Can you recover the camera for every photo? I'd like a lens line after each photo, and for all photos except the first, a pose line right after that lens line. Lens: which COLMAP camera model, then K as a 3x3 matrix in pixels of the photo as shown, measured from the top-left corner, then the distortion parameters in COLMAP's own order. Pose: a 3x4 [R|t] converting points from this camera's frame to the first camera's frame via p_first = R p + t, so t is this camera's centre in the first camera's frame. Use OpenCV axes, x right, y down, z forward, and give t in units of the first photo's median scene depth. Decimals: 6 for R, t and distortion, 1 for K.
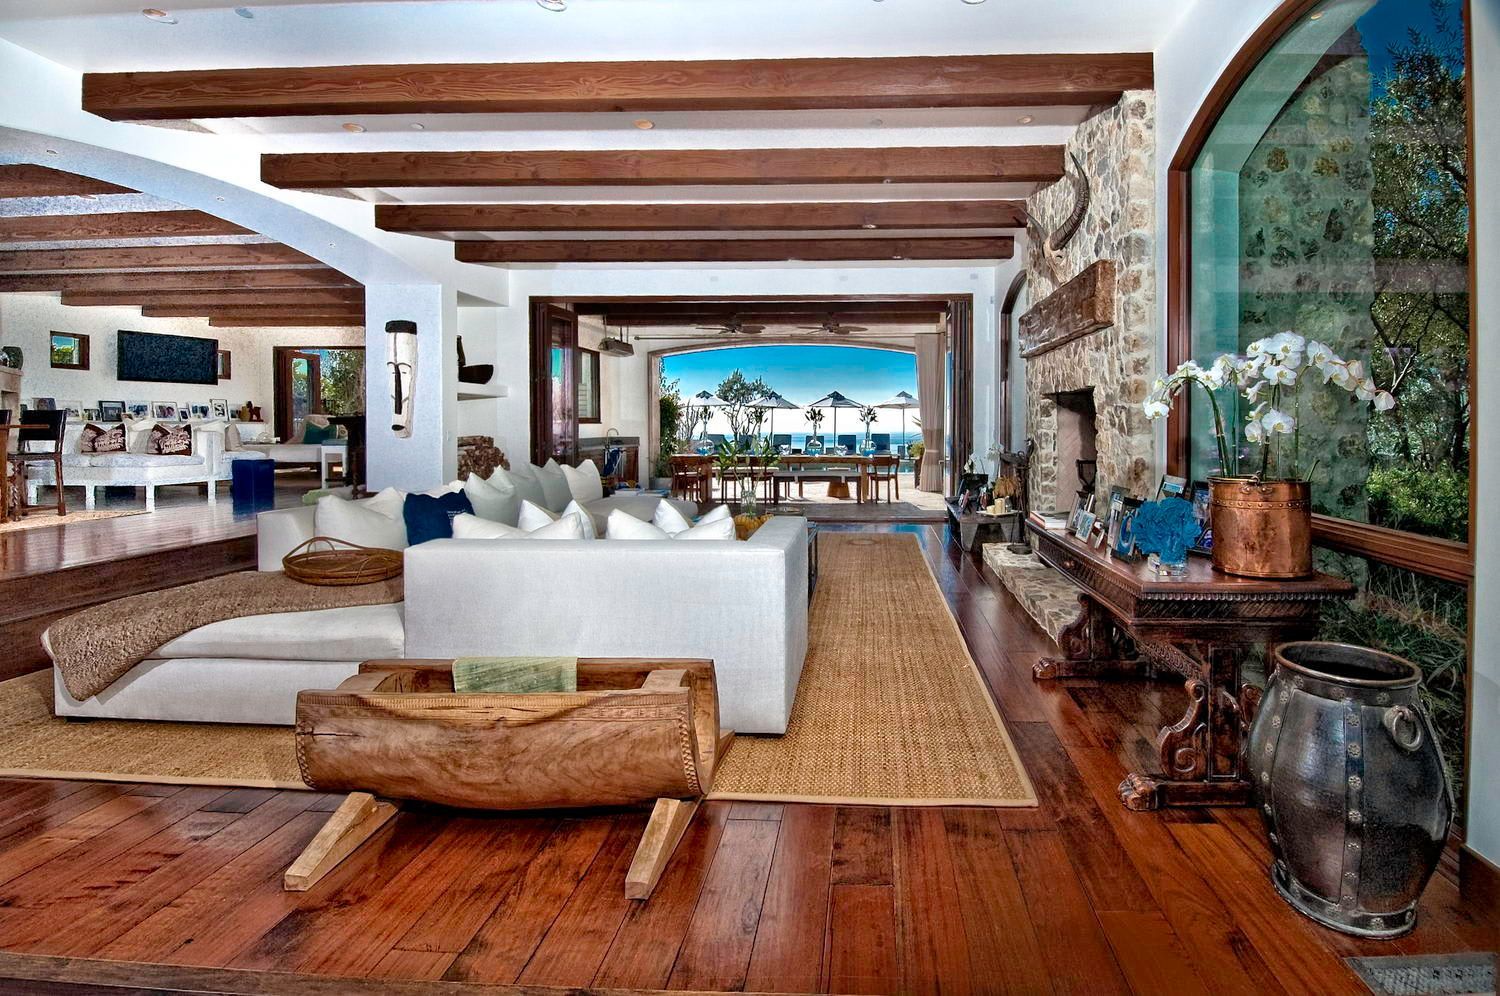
lens RADIAL K [[1822.5, 0, 750.0], [0, 1822.5, 498.0], [0, 0, 1]] dist [0.119470, -1.294053]
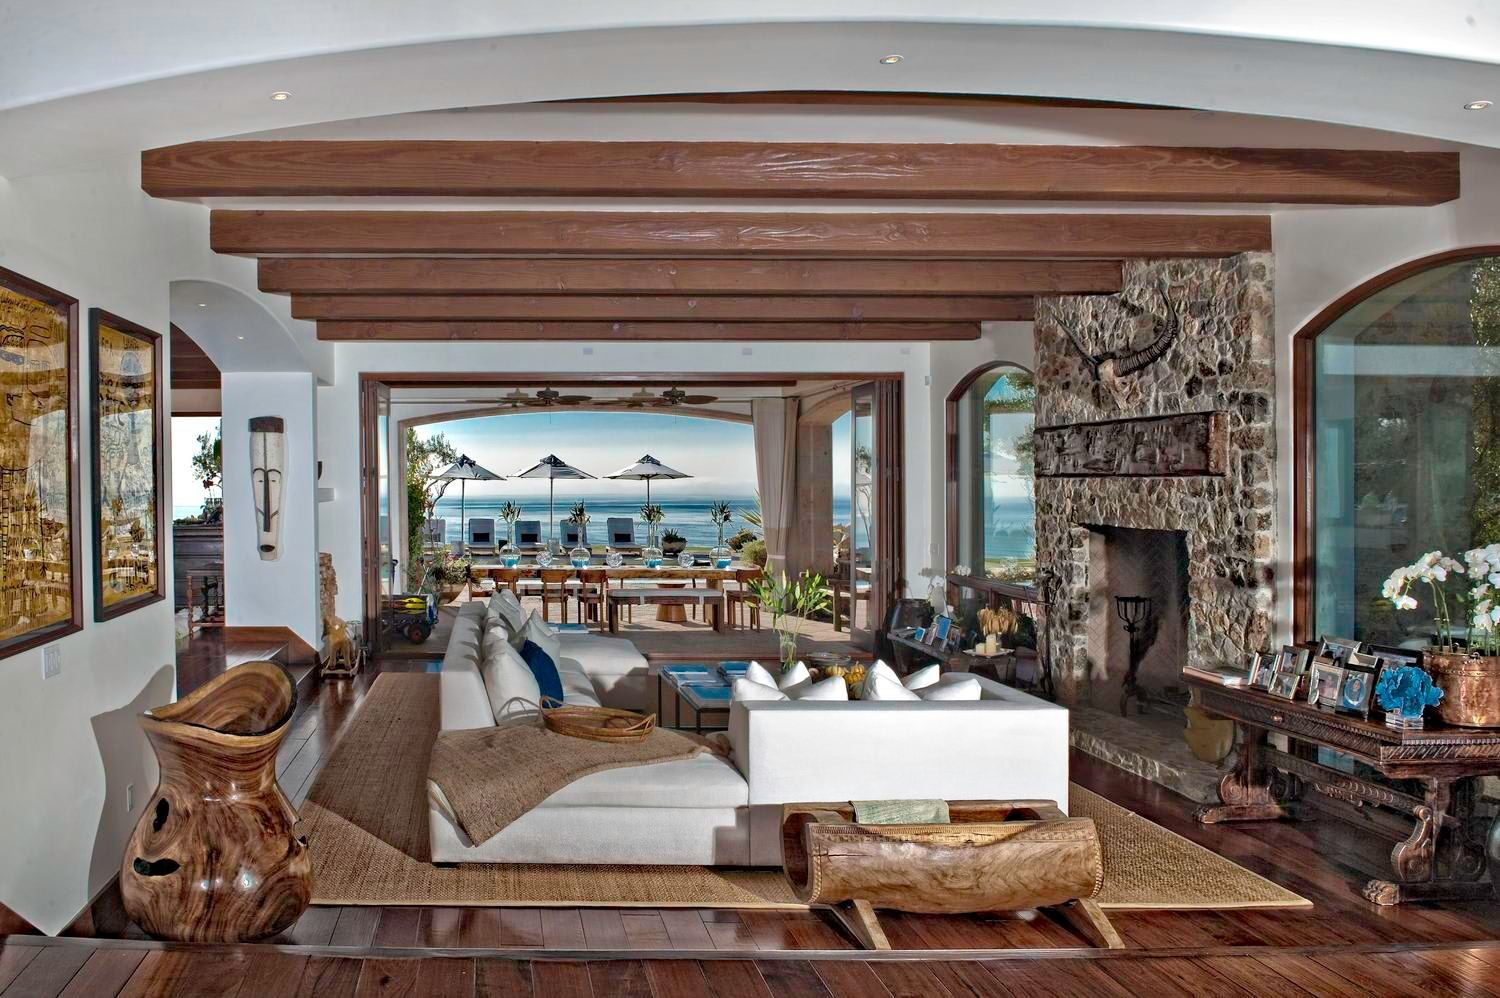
lens RADIAL K [[2897.8, 0, 749.5], [0, 2897.8, 557.3], [0, 0, 1]] dist [-0.425553, 0.027462]
pose [[0.988026, 0.003238, 0.154254, -0.318309], [-0.000940, 0.999888, -0.014966, -0.027890], [-0.154286, 0.014642, 0.987918, -0.539505]]
